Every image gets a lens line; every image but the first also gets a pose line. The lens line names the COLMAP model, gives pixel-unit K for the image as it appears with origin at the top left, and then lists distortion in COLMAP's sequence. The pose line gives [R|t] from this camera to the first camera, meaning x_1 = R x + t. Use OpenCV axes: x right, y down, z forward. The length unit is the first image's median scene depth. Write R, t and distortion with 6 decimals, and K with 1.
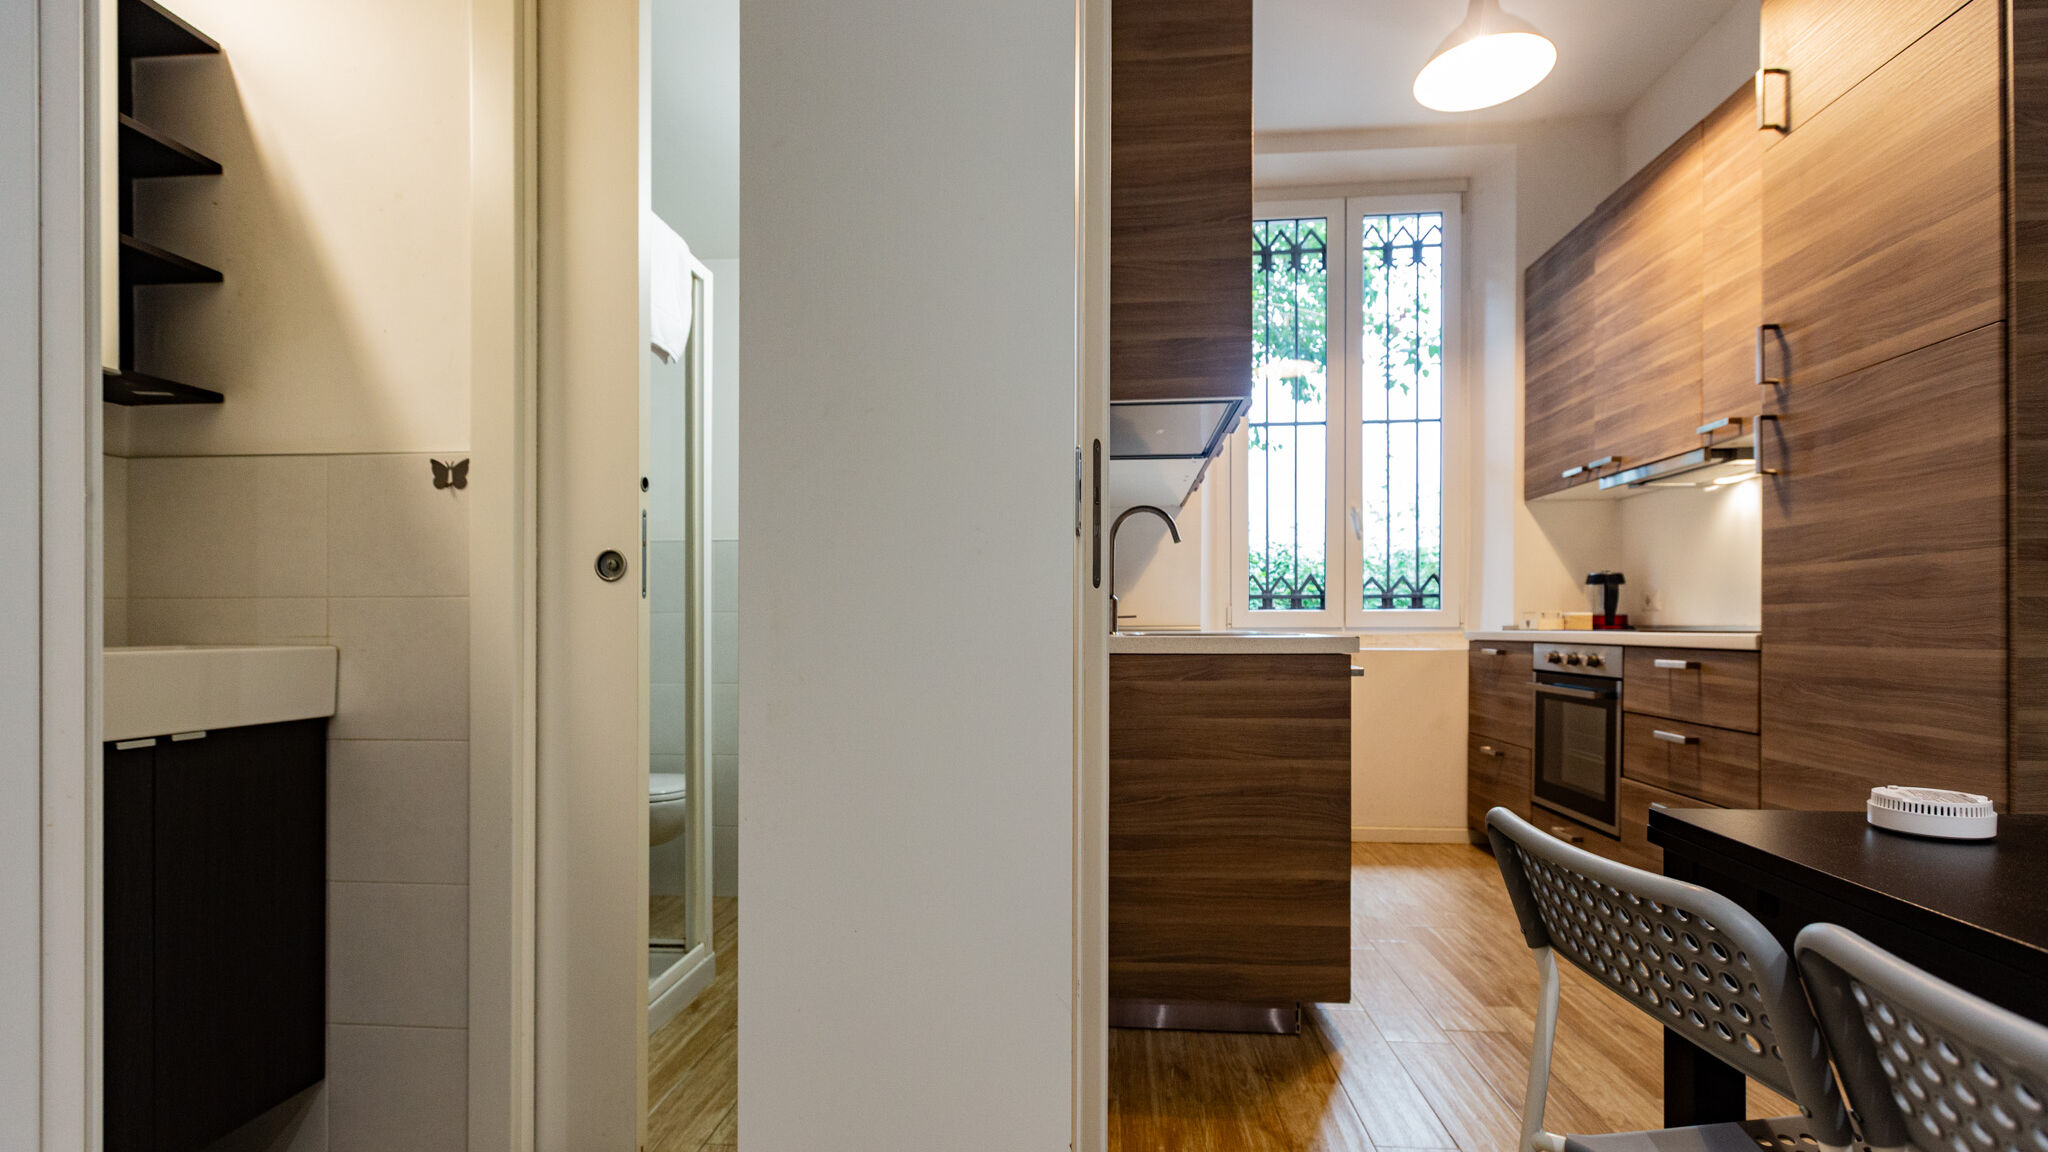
lens RADIAL K [[941.6, 0, 993.9], [0, 941.6, 633.5], [0, 0, 1]] dist [0.000482, -0.000091]
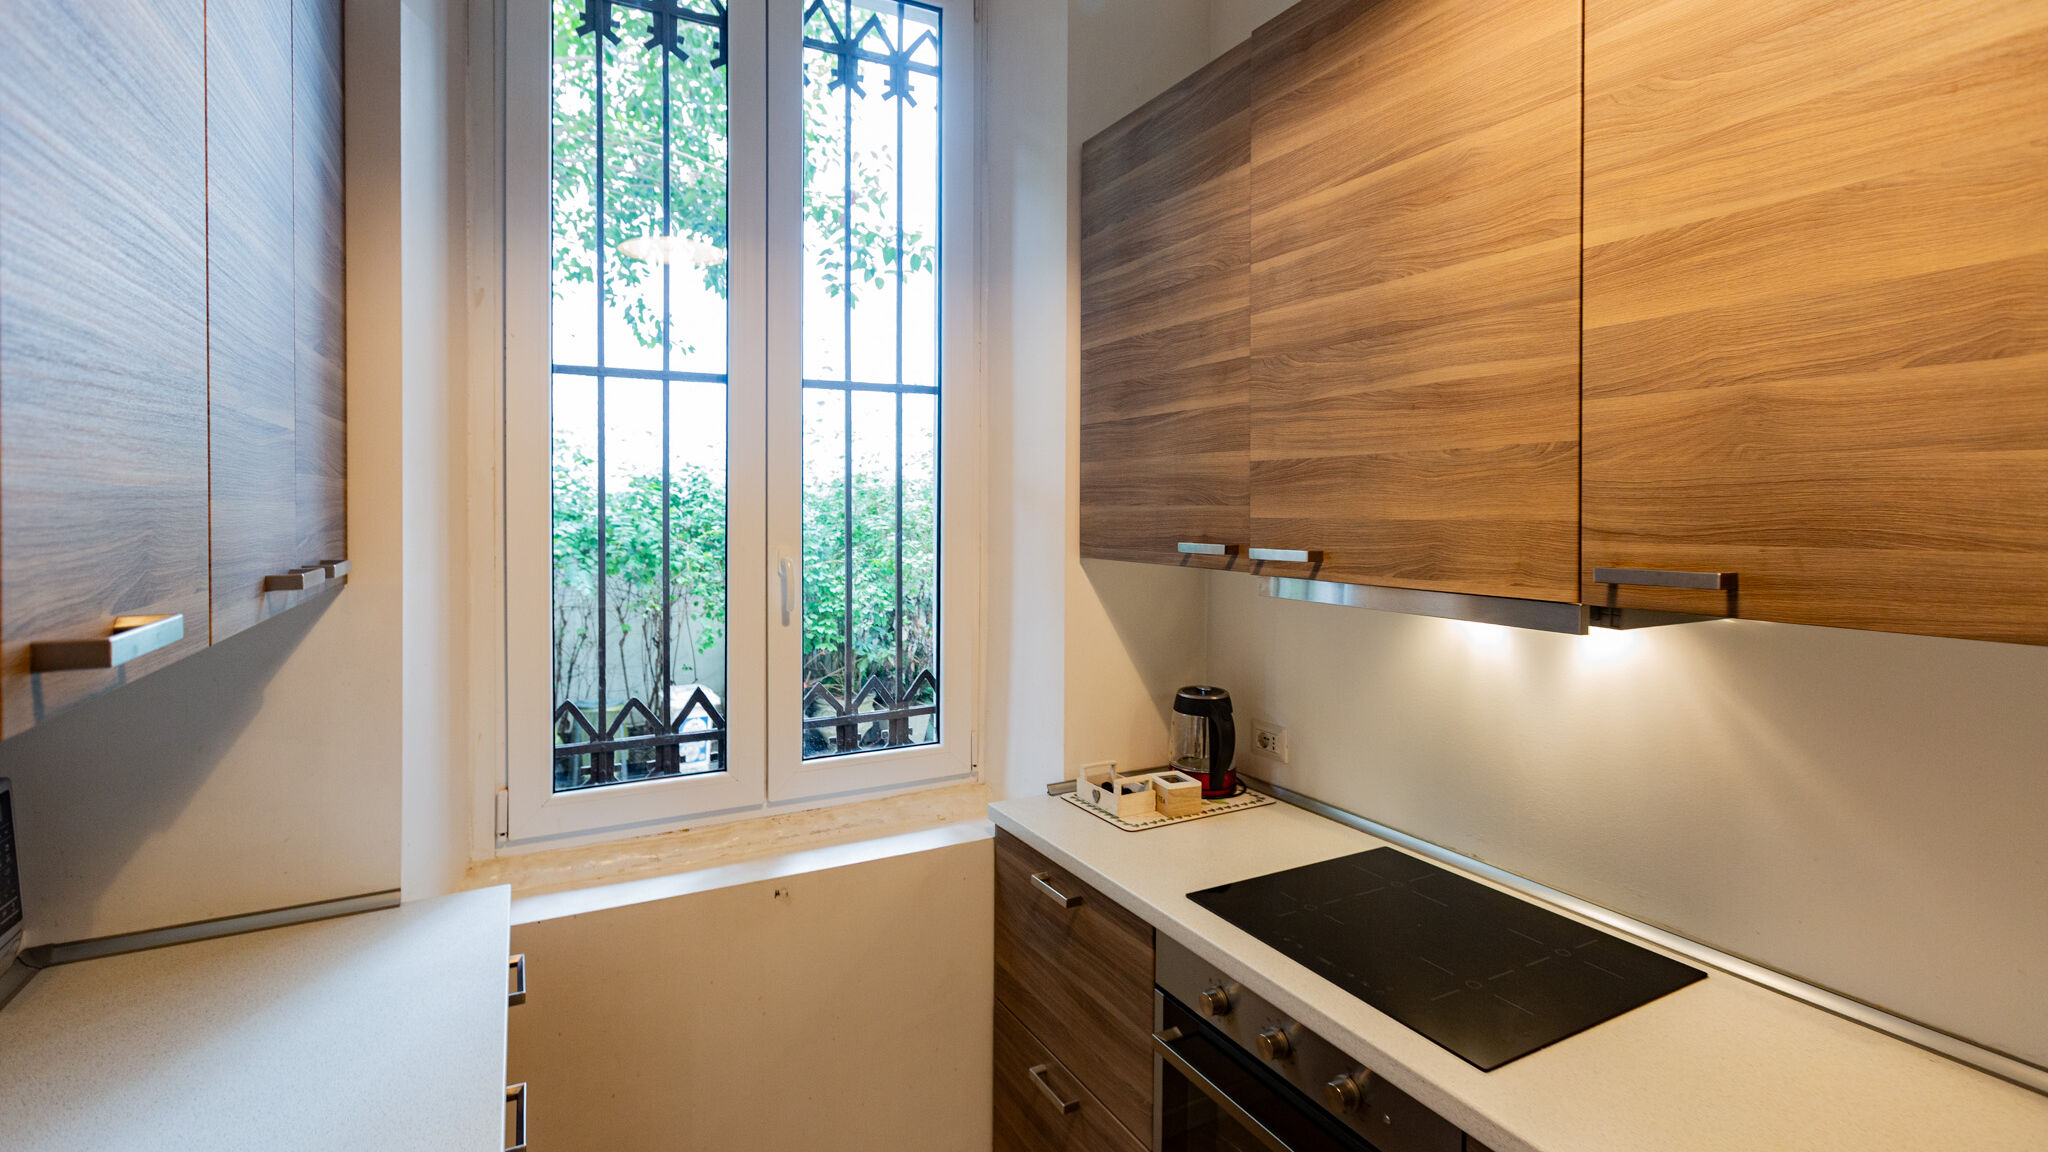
lens RADIAL K [[941.6, 0, 1010.7], [0, 941.6, 507.2], [0, 0, 1]] dist [0.000482, -0.000091]
pose [[0.827085, -0.000879, 0.562076, 0.255281], [0.000858, 1.000000, 0.000301, -0.201639], [-0.562076, 0.000233, 0.827085, 0.661718]]
